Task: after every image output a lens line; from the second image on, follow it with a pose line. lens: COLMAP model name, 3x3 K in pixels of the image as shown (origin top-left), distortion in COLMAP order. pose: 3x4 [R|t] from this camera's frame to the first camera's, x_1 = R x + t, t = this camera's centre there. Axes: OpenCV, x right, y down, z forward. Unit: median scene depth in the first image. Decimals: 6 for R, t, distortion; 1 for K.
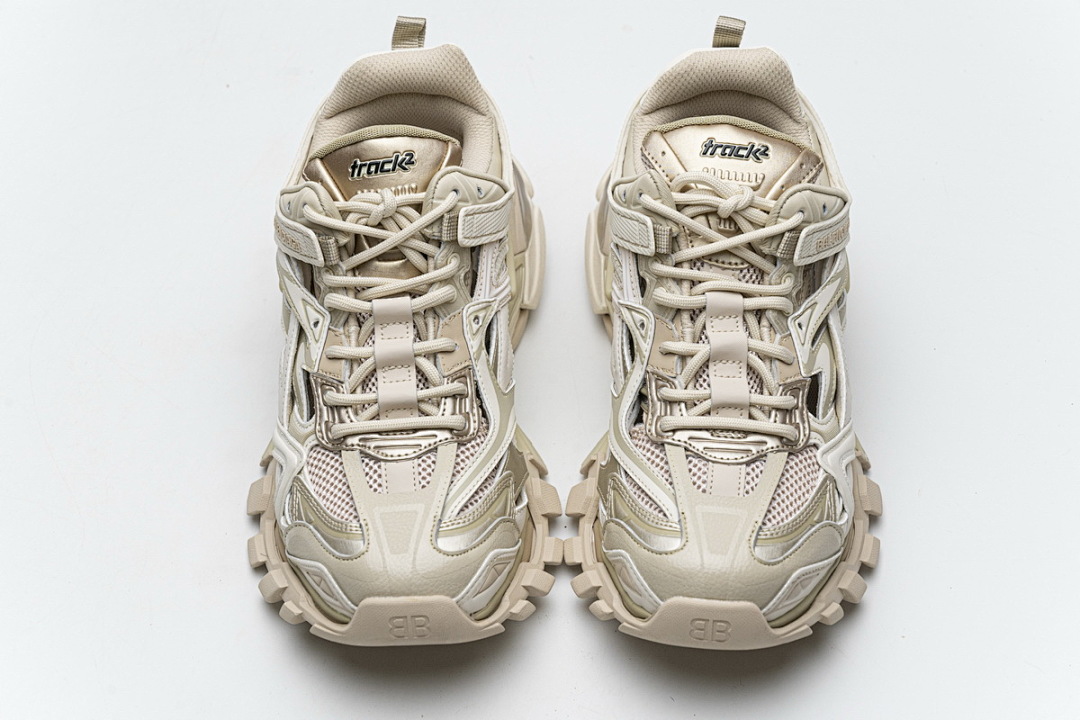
lens RADIAL K [[2048.4, 0, 537.6], [0, 2048.4, 436.3], [0, 0, 1]] dist [-0.007327, 0.000000]
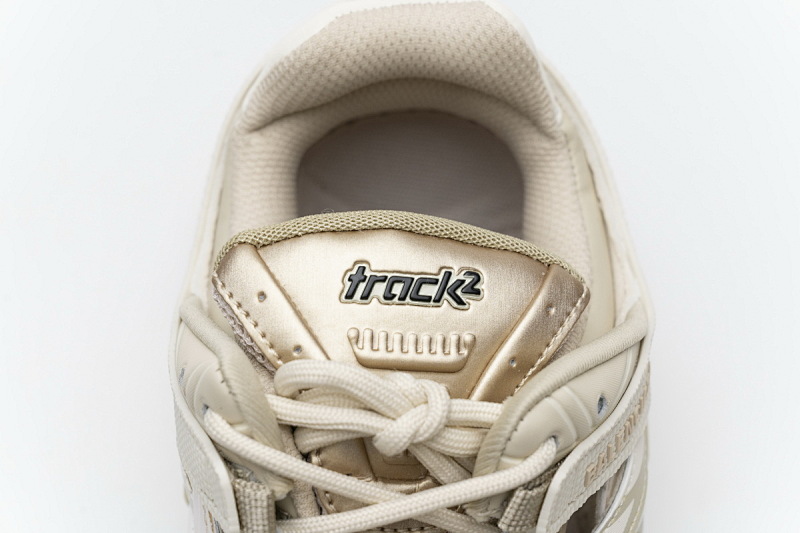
lens RADIAL K [[1517.4, 0, 405.3], [0, 1517.4, 265.5], [0, 0, 1]] dist [-0.007327, 0.000000]
pose [[0.999257, -0.032039, 0.021415, 0.089329], [0.027107, 0.979352, 0.200336, -0.218447], [-0.027391, -0.199607, 0.979493, 0.675162]]
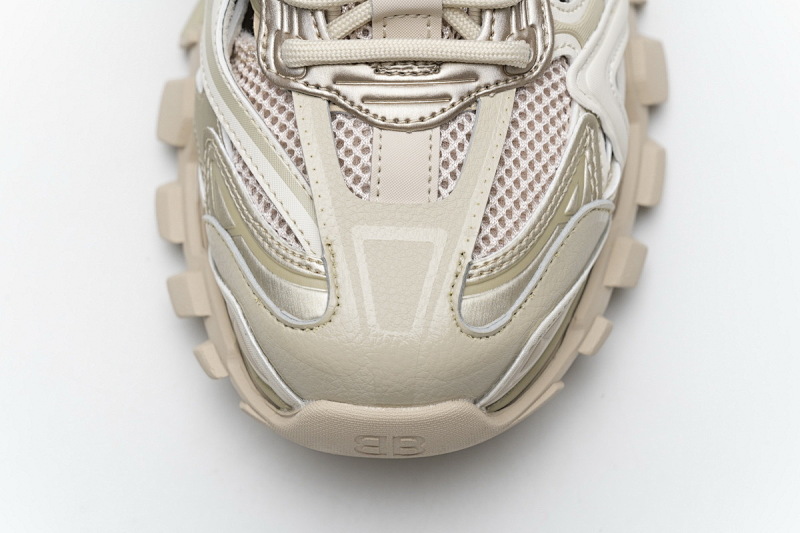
lens RADIAL K [[1517.4, 0, 400.0], [0, 1517.4, 270.7], [0, 0, 1]] dist [-0.007327, 0.000000]
pose [[0.996481, -0.078850, 0.028428, 0.074680], [0.058755, 0.898991, 0.434008, -0.126092], [-0.059778, -0.430810, 0.900461, 0.604446]]
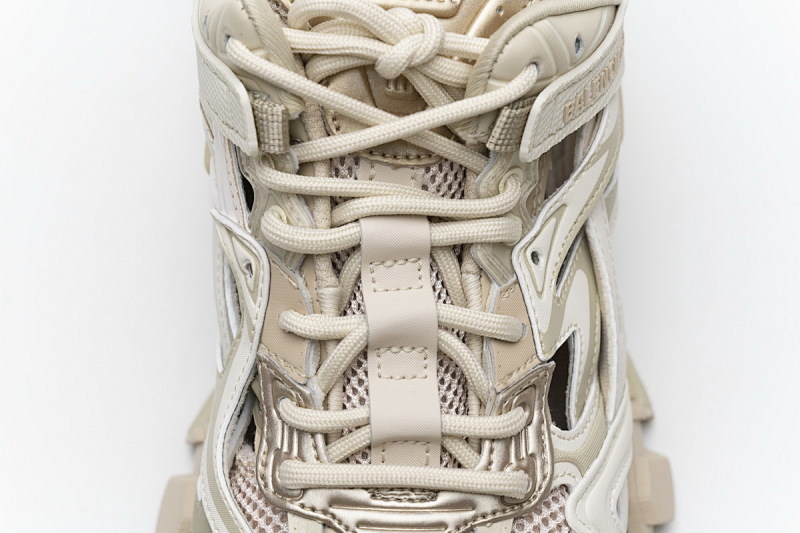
lens RADIAL K [[1517.4, 0, 397.2], [0, 1517.4, 263.2], [0, 0, 1]] dist [-0.007327, 0.000000]
pose [[0.999378, -0.031595, 0.015659, 0.085989], [0.027160, 0.972909, 0.229589, -0.150880], [-0.022489, -0.229020, 0.973162, 0.613831]]
